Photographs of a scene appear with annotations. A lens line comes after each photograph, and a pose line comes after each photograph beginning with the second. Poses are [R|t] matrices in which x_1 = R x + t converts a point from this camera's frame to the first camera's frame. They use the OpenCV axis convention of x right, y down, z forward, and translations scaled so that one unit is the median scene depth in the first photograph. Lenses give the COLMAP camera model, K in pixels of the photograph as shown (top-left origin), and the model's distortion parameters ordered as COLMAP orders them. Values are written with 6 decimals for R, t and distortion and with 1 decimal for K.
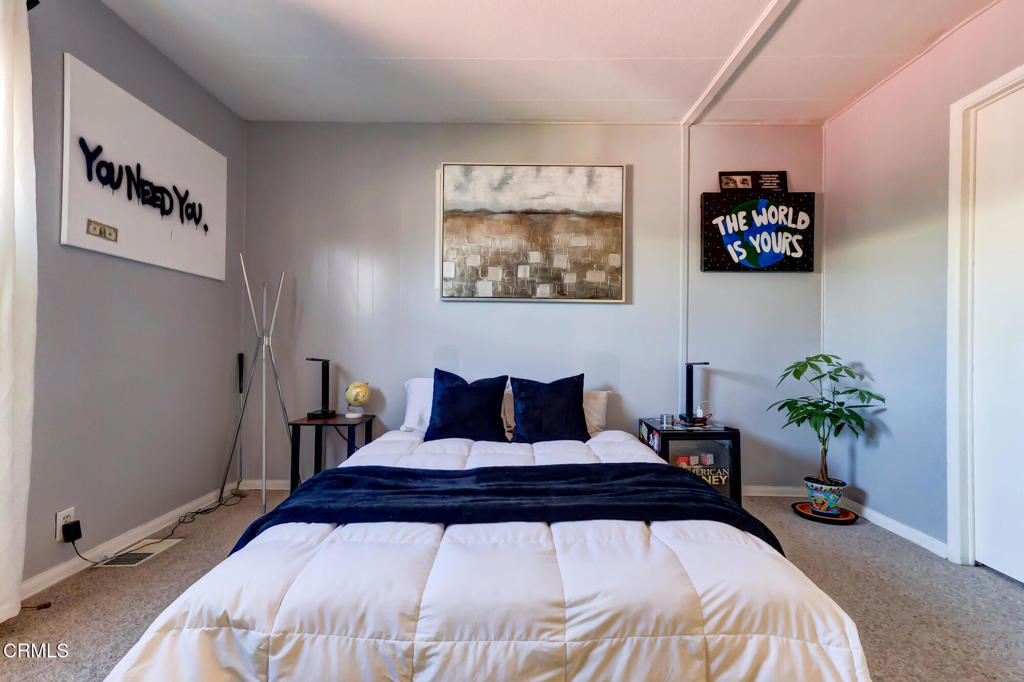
lens RADIAL K [[467.7, 0, 508.6], [0, 467.7, 339.8], [0, 0, 1]] dist [0.012379, 0.000910]
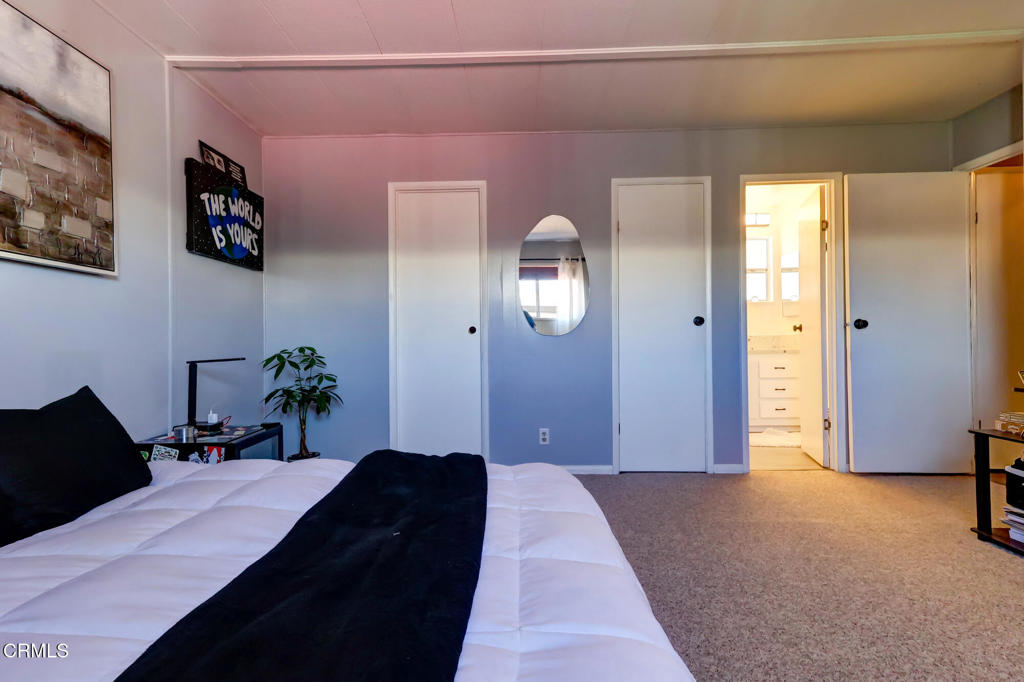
lens RADIAL K [[473.2, 0, 508.6], [0, 473.2, 340.5], [0, 0, 1]] dist [0.016024, 0.000504]
pose [[0.010907, -0.002339, 0.999938, -0.437085], [-0.000855, 0.999997, 0.002348, 0.011045], [-0.999940, -0.000880, 0.010905, 0.424556]]
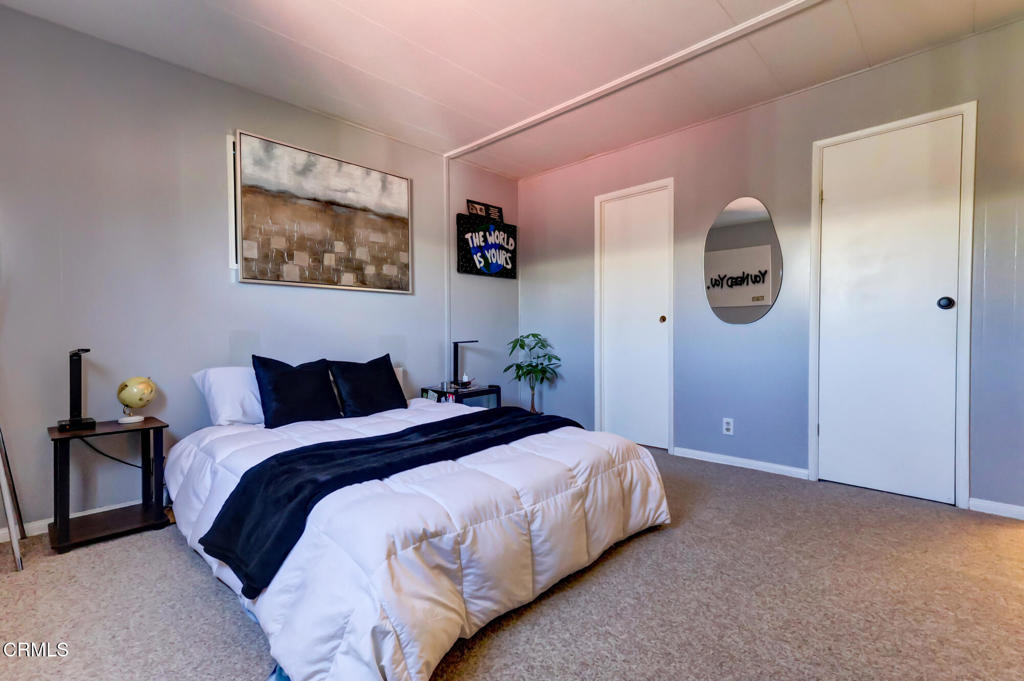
lens RADIAL K [[467.7, 0, 508.6], [0, 467.7, 339.3], [0, 0, 1]] dist [0.012379, 0.000910]
pose [[0.691983, -0.024579, 0.721495, -0.452532], [0.004424, 0.999546, 0.029808, 0.003579], [-0.721900, -0.017435, 0.691777, -0.020269]]
